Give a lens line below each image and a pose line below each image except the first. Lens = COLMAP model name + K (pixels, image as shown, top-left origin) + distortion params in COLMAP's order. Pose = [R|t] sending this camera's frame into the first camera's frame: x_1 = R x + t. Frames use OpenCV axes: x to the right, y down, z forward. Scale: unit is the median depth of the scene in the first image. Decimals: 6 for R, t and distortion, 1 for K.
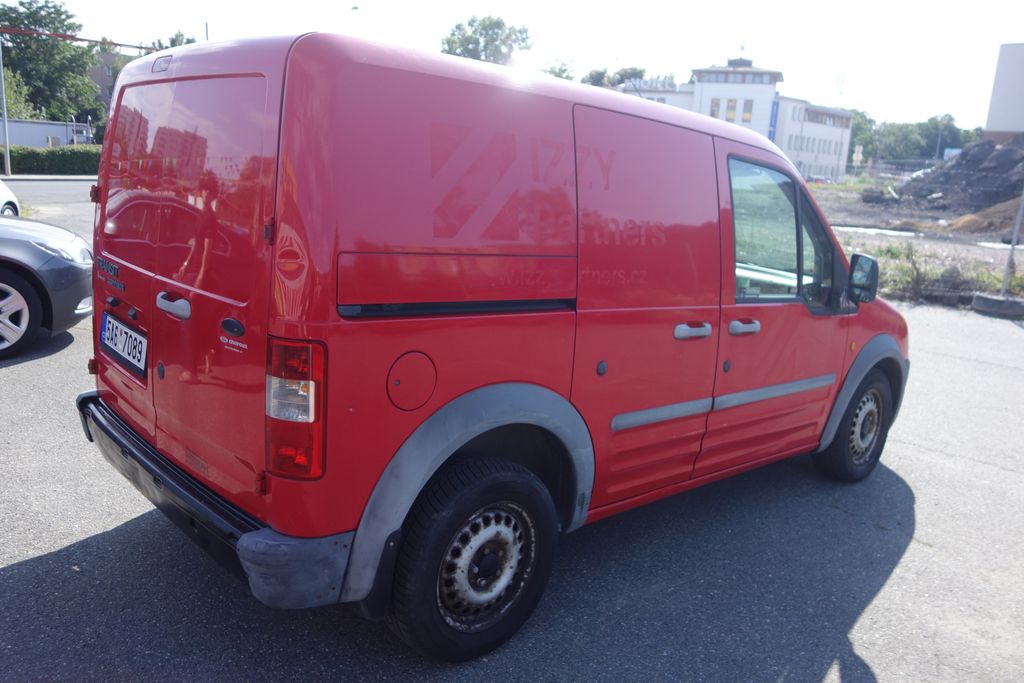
lens RADIAL K [[815.7, 0, 508.5], [0, 815.7, 342.2], [0, 0, 1]] dist [0.010875, -0.006450]
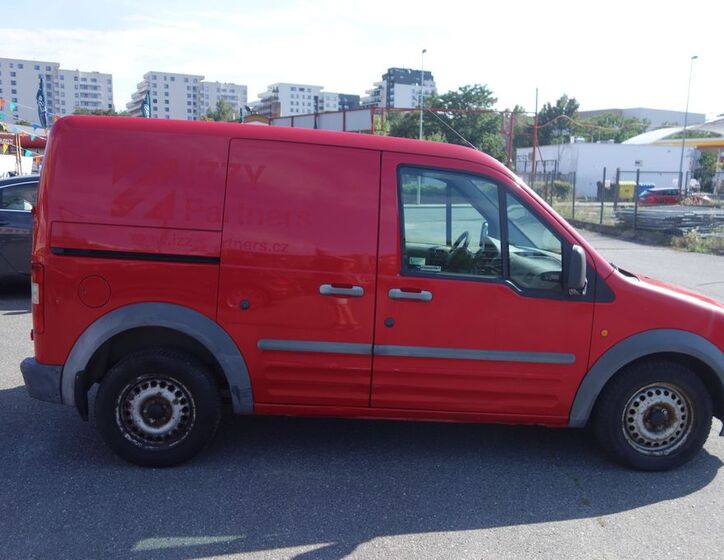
lens RADIAL K [[669.7, 0, 358.7], [0, 669.7, 279.9], [0, 0, 1]] dist [0.011624, -0.004063]
pose [[0.772570, 0.057667, -0.632305, 0.922638], [-0.113547, 0.992361, -0.048231, 0.018567], [0.624694, 0.109059, 0.773217, 0.129834]]
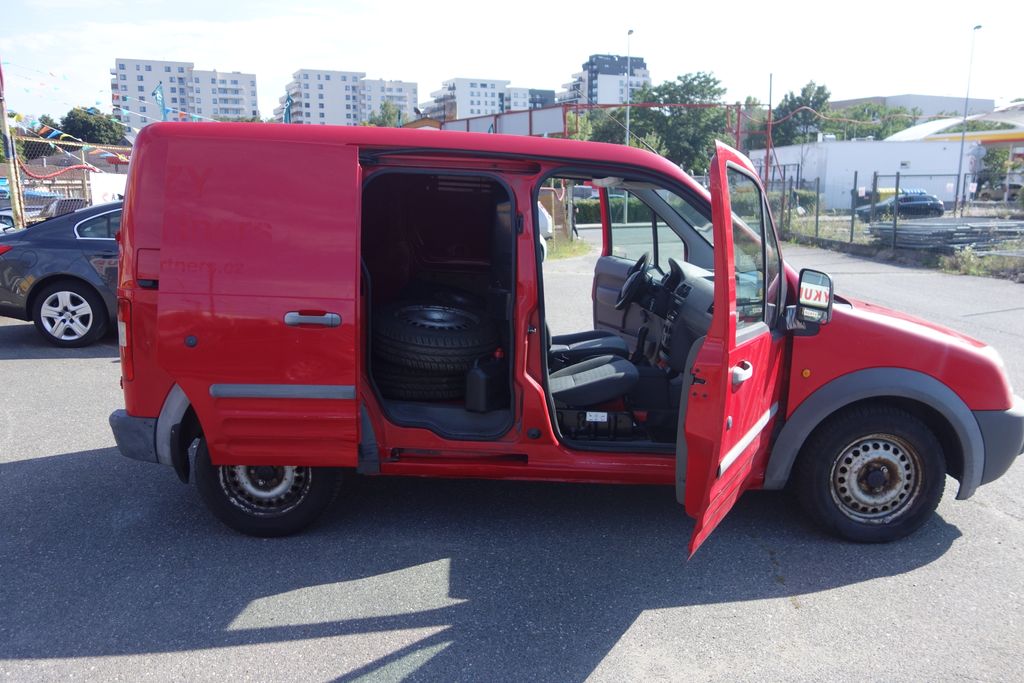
lens RADIAL K [[815.7, 0, 508.5], [0, 815.7, 342.2], [0, 0, 1]] dist [0.010875, -0.006450]
pose [[0.733588, 0.066310, -0.676352, 0.986182], [-0.101331, 0.994776, -0.012377, 0.018444], [0.671998, 0.077615, 0.736475, 0.173598]]
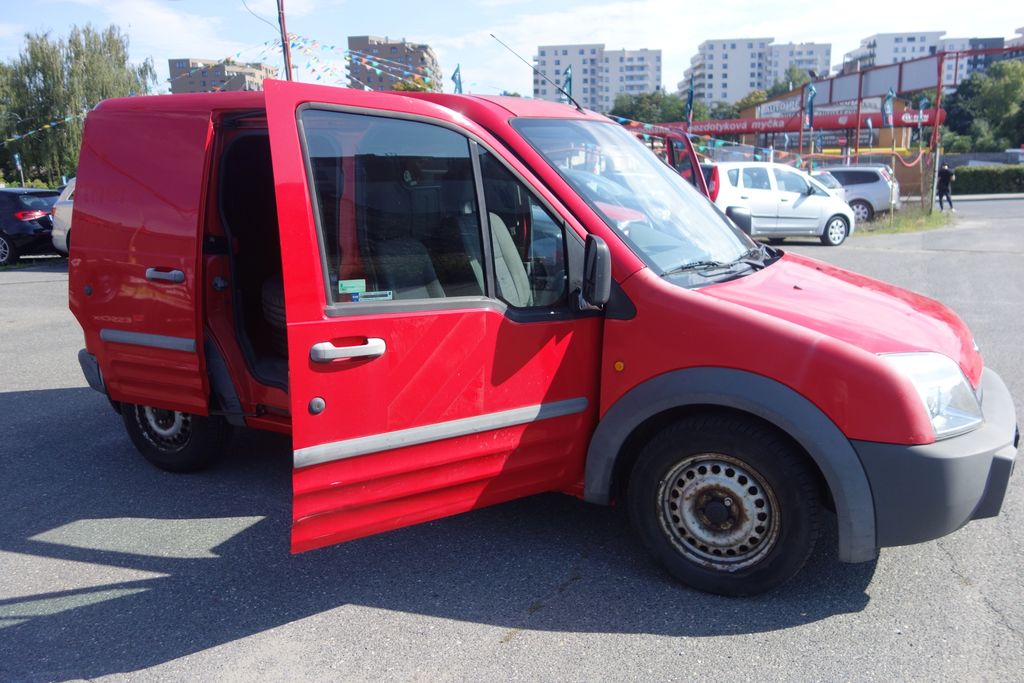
lens RADIAL K [[818.1, 0, 517.7], [0, 818.1, 339.6], [0, 0, 1]] dist [-0.001149, 0.004510]
pose [[0.338910, 0.127388, -0.932155, 1.327135], [-0.155727, 0.984720, 0.077952, -0.075463], [0.927841, 0.118743, 0.353569, 0.845666]]
